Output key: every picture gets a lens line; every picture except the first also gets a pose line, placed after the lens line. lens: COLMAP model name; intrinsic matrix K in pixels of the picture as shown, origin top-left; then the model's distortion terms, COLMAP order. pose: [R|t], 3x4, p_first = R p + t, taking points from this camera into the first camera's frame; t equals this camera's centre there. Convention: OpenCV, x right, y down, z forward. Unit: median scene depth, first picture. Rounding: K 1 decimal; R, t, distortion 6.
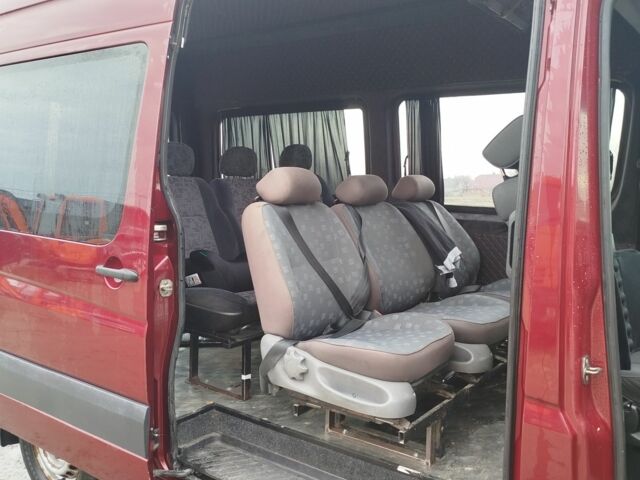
lens RADIAL K [[606.3, 0, 320.7], [0, 606.3, 237.8], [0, 0, 1]] dist [0.039167, 0.000000]
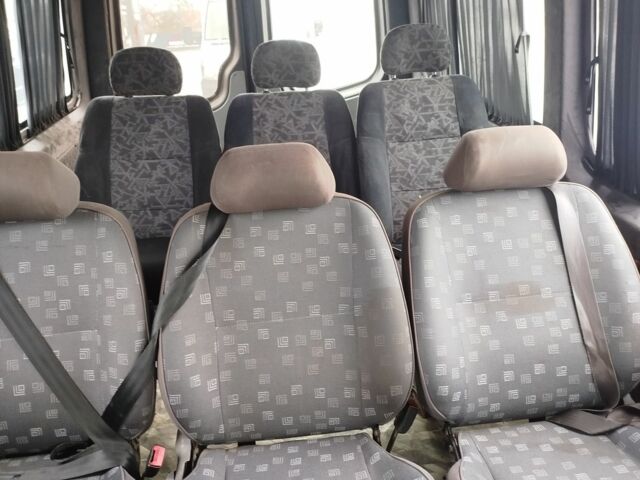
lens RADIAL K [[606.3, 0, 320.0], [0, 606.3, 240.2], [0, 0, 1]] dist [0.039167, 0.000000]
pose [[0.690886, 0.247661, -0.679220, 0.501196], [-0.034671, 0.949764, 0.311041, -0.211491], [0.722132, -0.191344, 0.664765, 0.825462]]
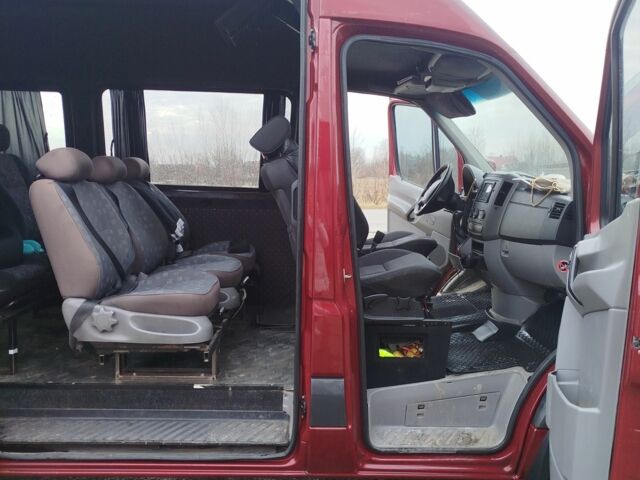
lens RADIAL K [[606.3, 0, 321.0], [0, 606.3, 242.1], [0, 0, 1]] dist [0.039167, 0.000000]
pose [[0.793158, -0.071215, 0.604838, -0.356187], [0.054550, 0.997455, 0.045909, 0.027407], [-0.606568, -0.003419, 0.795024, -0.152161]]
